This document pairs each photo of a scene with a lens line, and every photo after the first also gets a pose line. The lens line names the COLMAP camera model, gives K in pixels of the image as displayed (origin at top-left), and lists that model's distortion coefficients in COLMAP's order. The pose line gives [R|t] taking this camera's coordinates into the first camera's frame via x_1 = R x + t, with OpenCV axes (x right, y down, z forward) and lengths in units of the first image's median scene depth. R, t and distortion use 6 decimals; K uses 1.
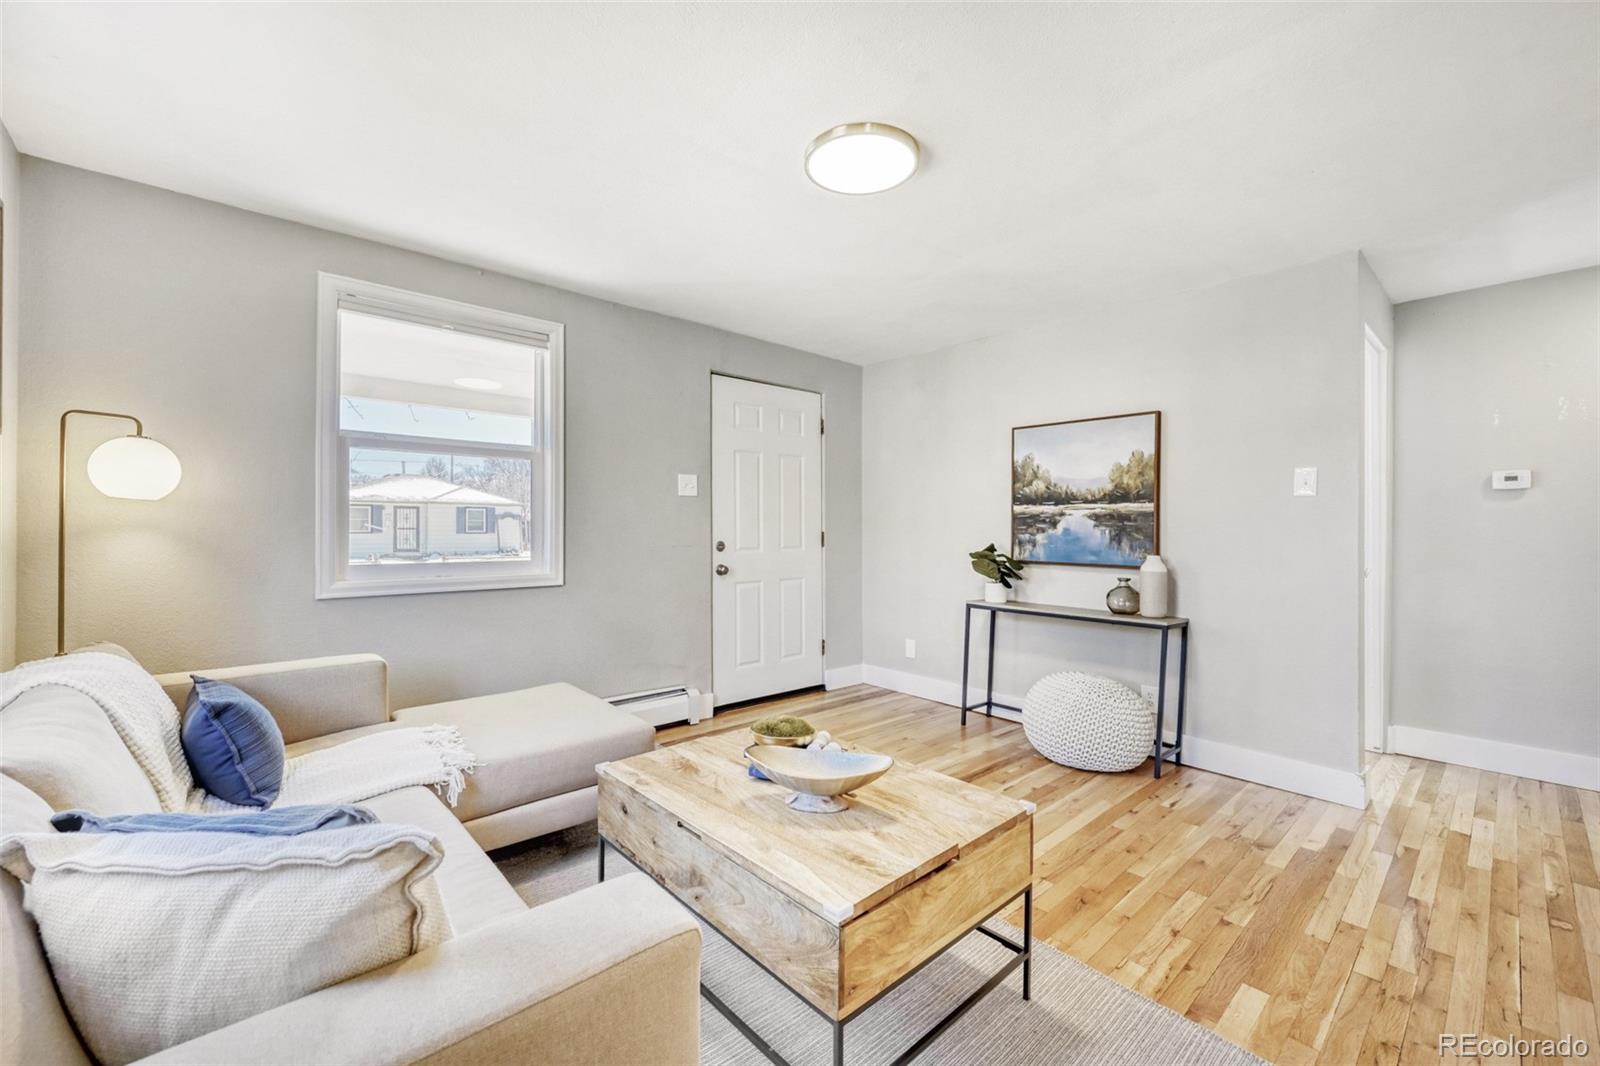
lens RADIAL K [[641.5, 0, 791.9], [0, 641.5, 533.5], [0, 0, 1]] dist [-0.003998, 0.002448]
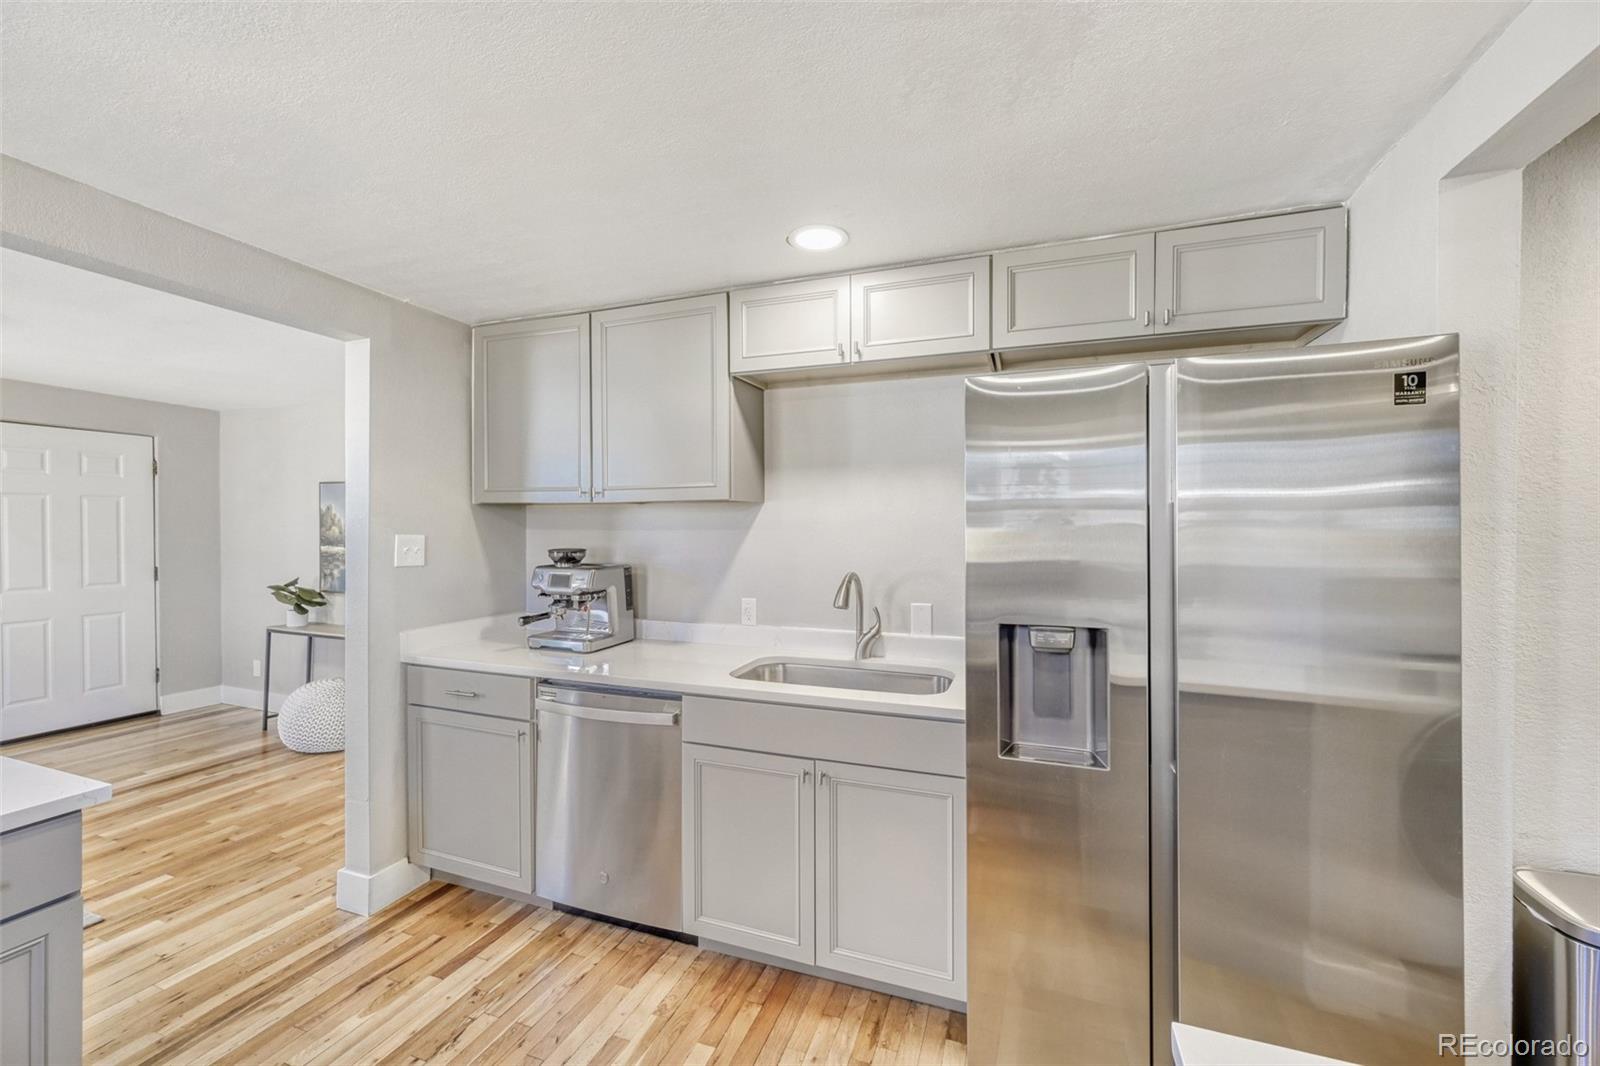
lens RADIAL K [[641.5, 0, 806.4], [0, 641.5, 525.8], [0, 0, 1]] dist [-0.003998, 0.002448]
pose [[0.883218, -0.002397, 0.468956, 0.629287], [0.003602, 0.999992, -0.001673, -0.080720], [-0.468948, 0.003167, 0.883220, -0.553585]]
